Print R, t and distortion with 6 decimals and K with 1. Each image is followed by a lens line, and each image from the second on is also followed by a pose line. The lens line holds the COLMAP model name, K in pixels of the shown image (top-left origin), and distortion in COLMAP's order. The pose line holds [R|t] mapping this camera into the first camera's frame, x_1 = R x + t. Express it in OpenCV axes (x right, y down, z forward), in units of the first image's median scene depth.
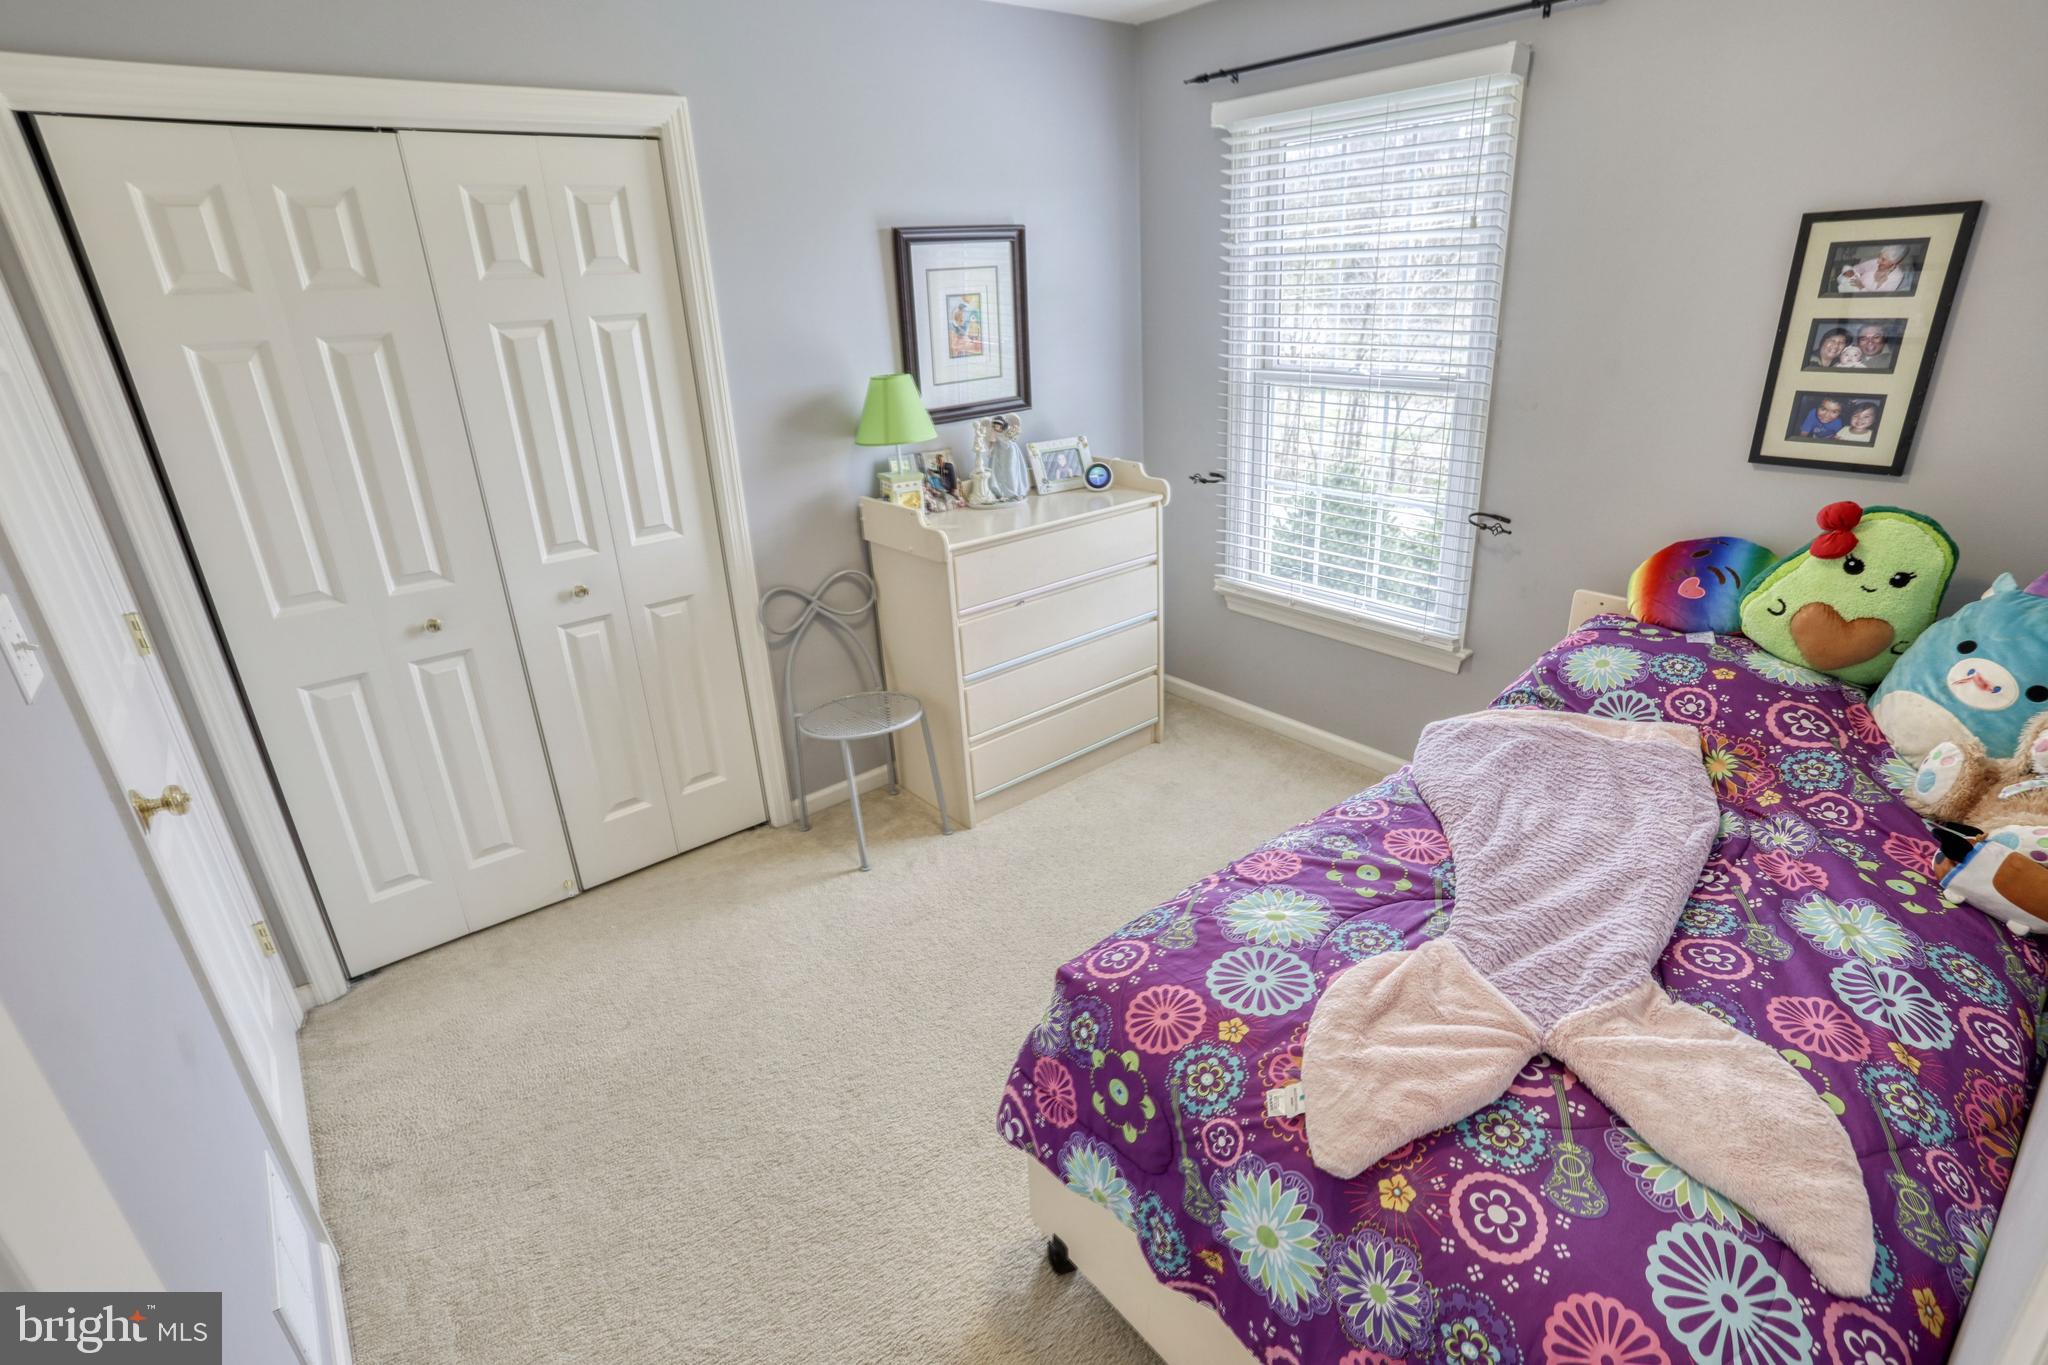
lens RADIAL K [[995.8, 0, 1033.3], [0, 995.8, 690.0], [0, 0, 1]] dist [-0.055498, 0.029230]
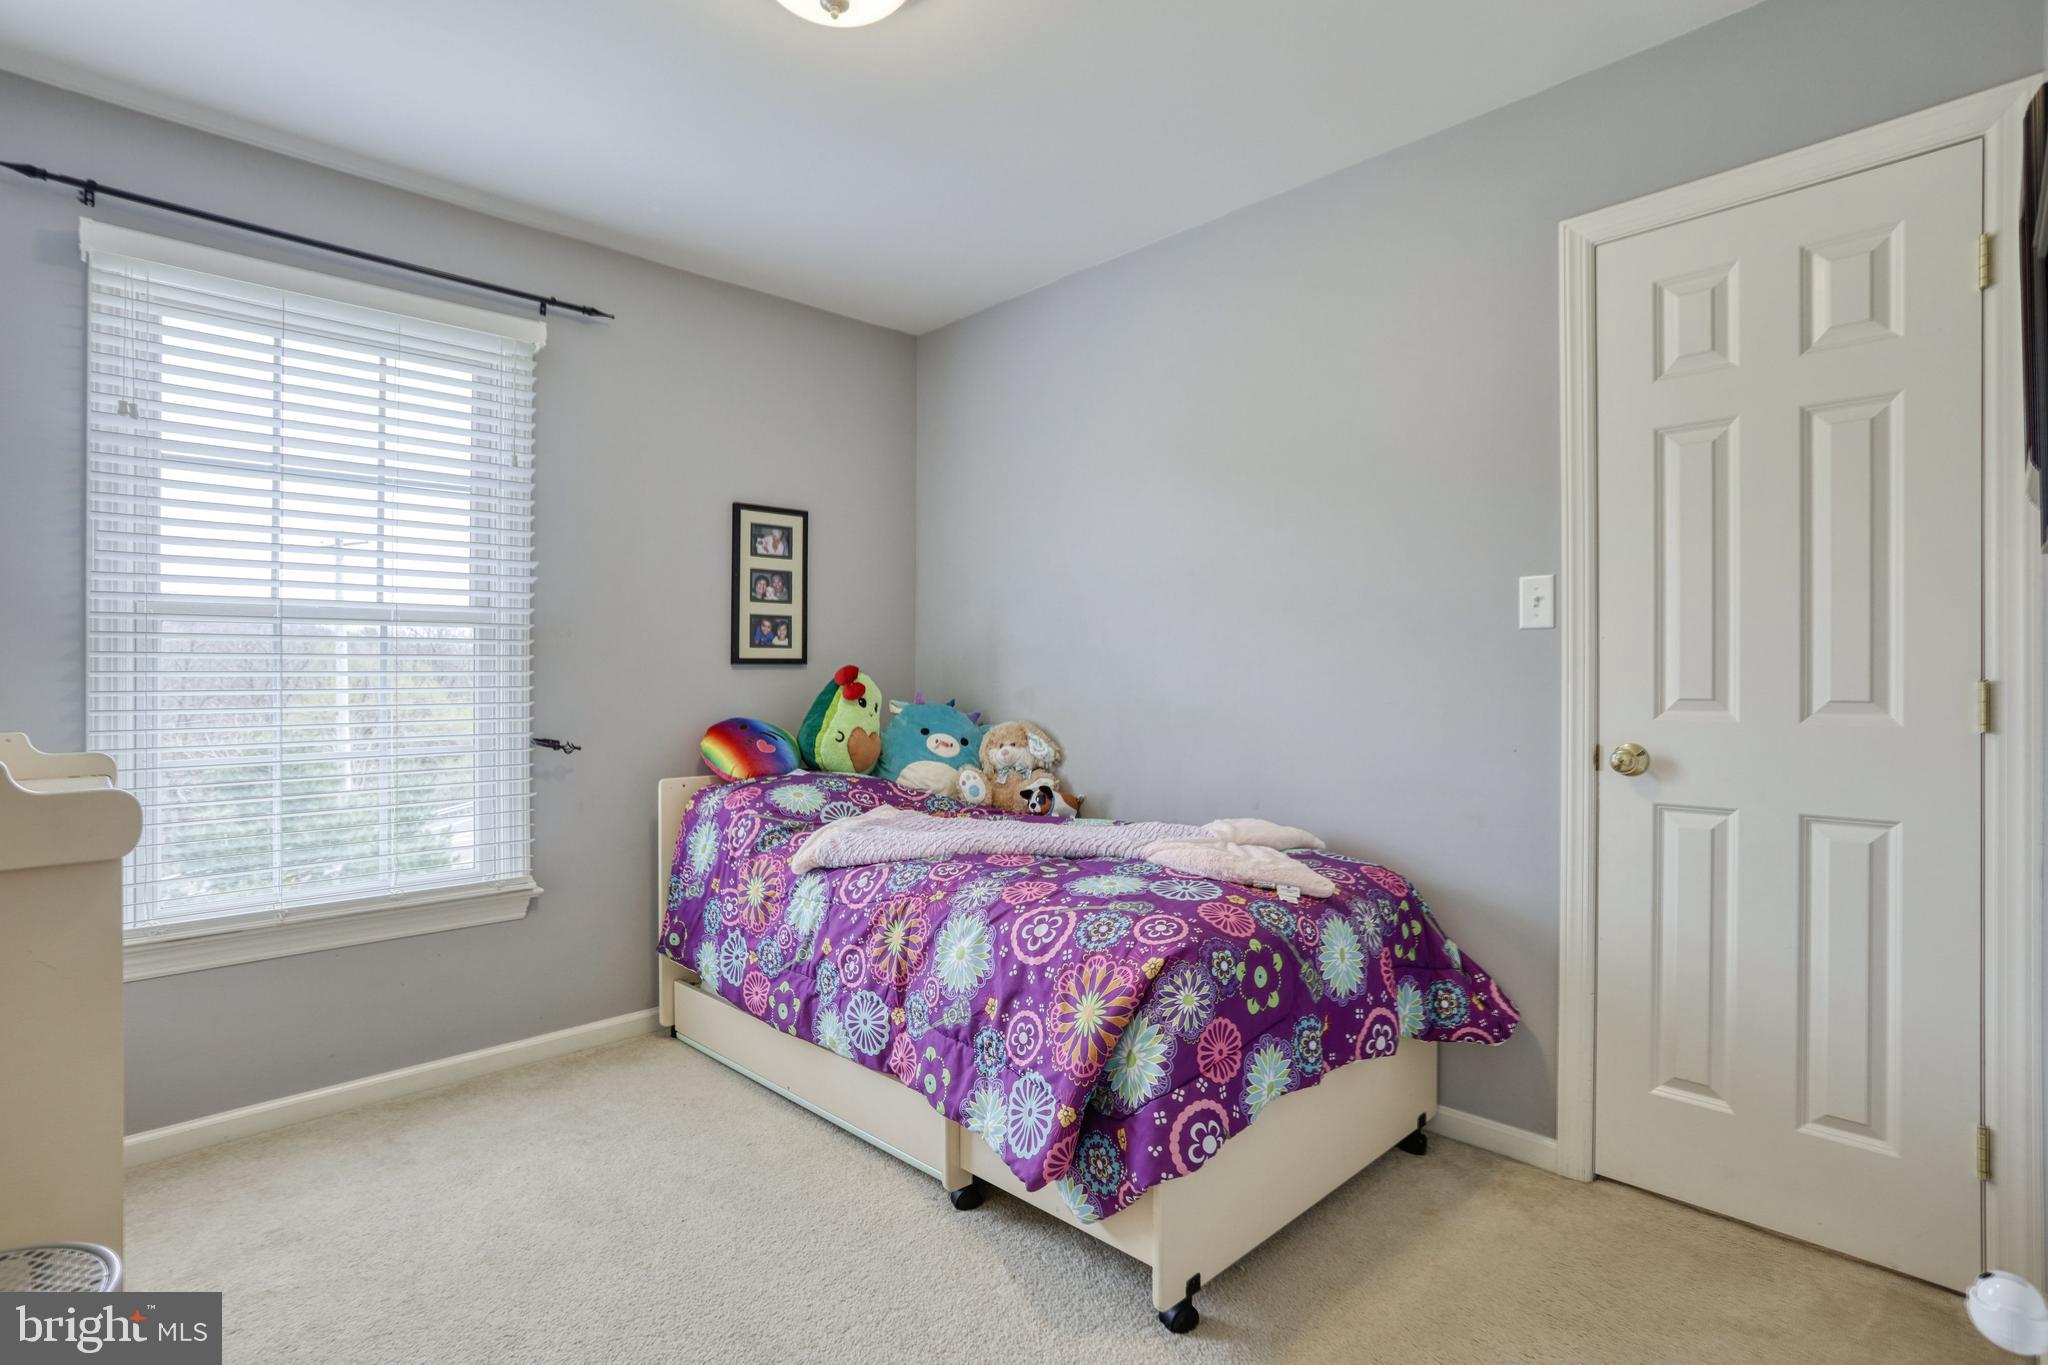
lens RADIAL K [[995.8, 0, 1033.3], [0, 995.8, 690.0], [0, 0, 1]] dist [-0.055498, 0.029230]
pose [[-0.101468, 0.035016, 0.994222, -0.791429], [0.398480, 0.917139, 0.008367, -0.043338], [-0.911547, 0.397027, -0.107013, 0.846094]]
